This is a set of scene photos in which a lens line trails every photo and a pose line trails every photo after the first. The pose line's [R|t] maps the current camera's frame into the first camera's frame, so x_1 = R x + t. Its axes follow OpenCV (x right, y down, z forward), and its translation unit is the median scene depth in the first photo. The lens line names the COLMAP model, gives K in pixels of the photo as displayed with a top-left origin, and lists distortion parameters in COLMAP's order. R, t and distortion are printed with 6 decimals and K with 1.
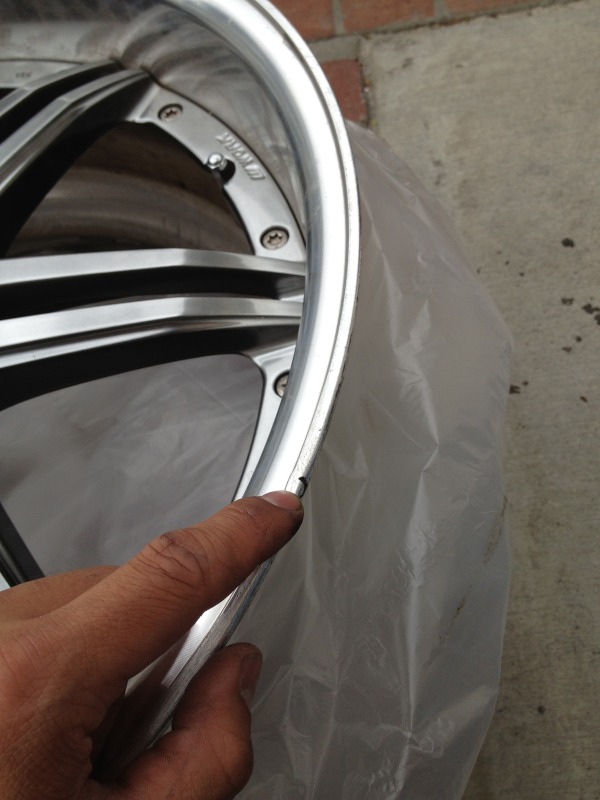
lens RADIAL K [[765.7, 0, 317.7], [0, 765.7, 400.9], [0, 0, 1]] dist [0.103181, -0.281206]
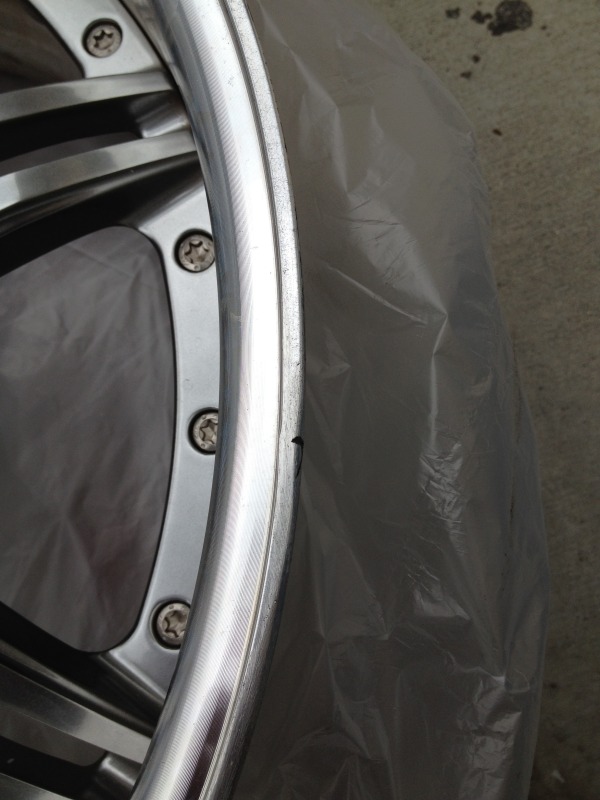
lens RADIAL K [[765.7, 0, 317.7], [0, 765.7, 400.9], [0, 0, 1]] dist [0.103181, -0.281206]
pose [[0.951362, -0.289574, 0.105153, -0.028259], [0.240129, 0.910833, 0.335741, -0.071661], [-0.192999, -0.294161, 0.936067, 0.144658]]
